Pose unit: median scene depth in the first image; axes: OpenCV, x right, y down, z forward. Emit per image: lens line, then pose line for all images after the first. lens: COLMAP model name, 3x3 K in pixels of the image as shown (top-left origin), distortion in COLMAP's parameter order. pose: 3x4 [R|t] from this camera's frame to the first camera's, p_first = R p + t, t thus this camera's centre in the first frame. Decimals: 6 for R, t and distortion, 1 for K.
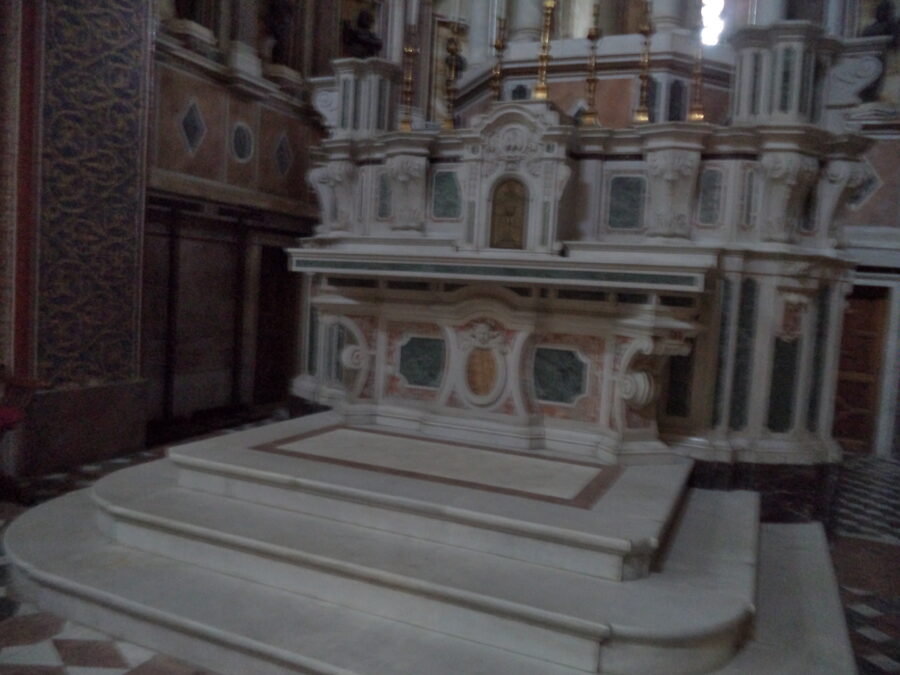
lens RADIAL K [[722.6, 0, 449.7], [0, 722.6, 335.0], [0, 0, 1]] dist [-0.058422, -0.000656]
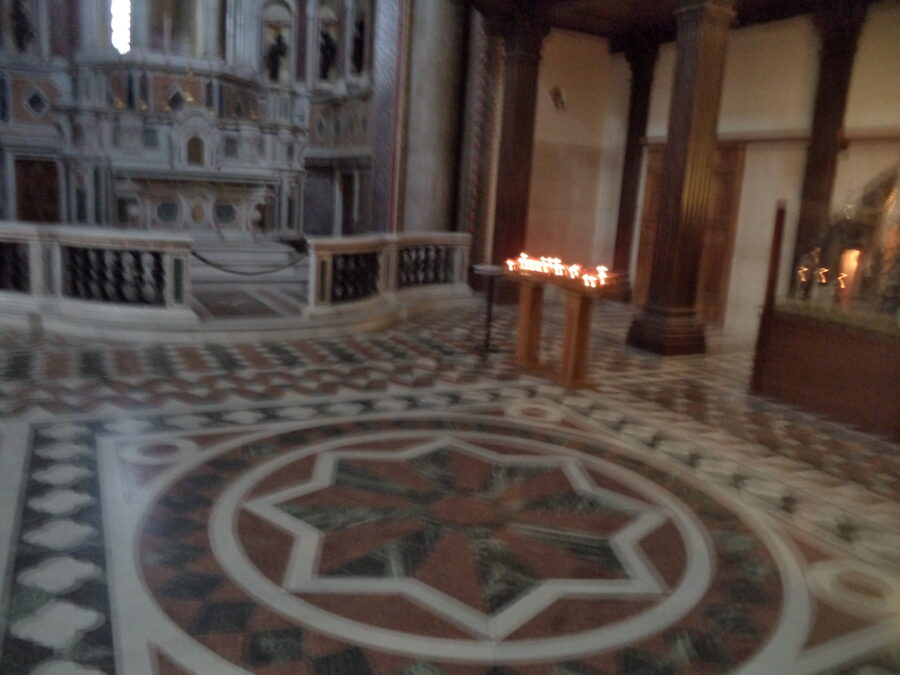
lens RADIAL K [[722.6, 0, 449.2], [0, 722.6, 335.9], [0, 0, 1]] dist [-0.058422, -0.000656]
pose [[0.623901, -0.172795, 0.762161, -1.503361], [0.015967, 0.977865, 0.208629, -0.046800], [-0.781340, -0.117994, 0.612850, -1.441443]]
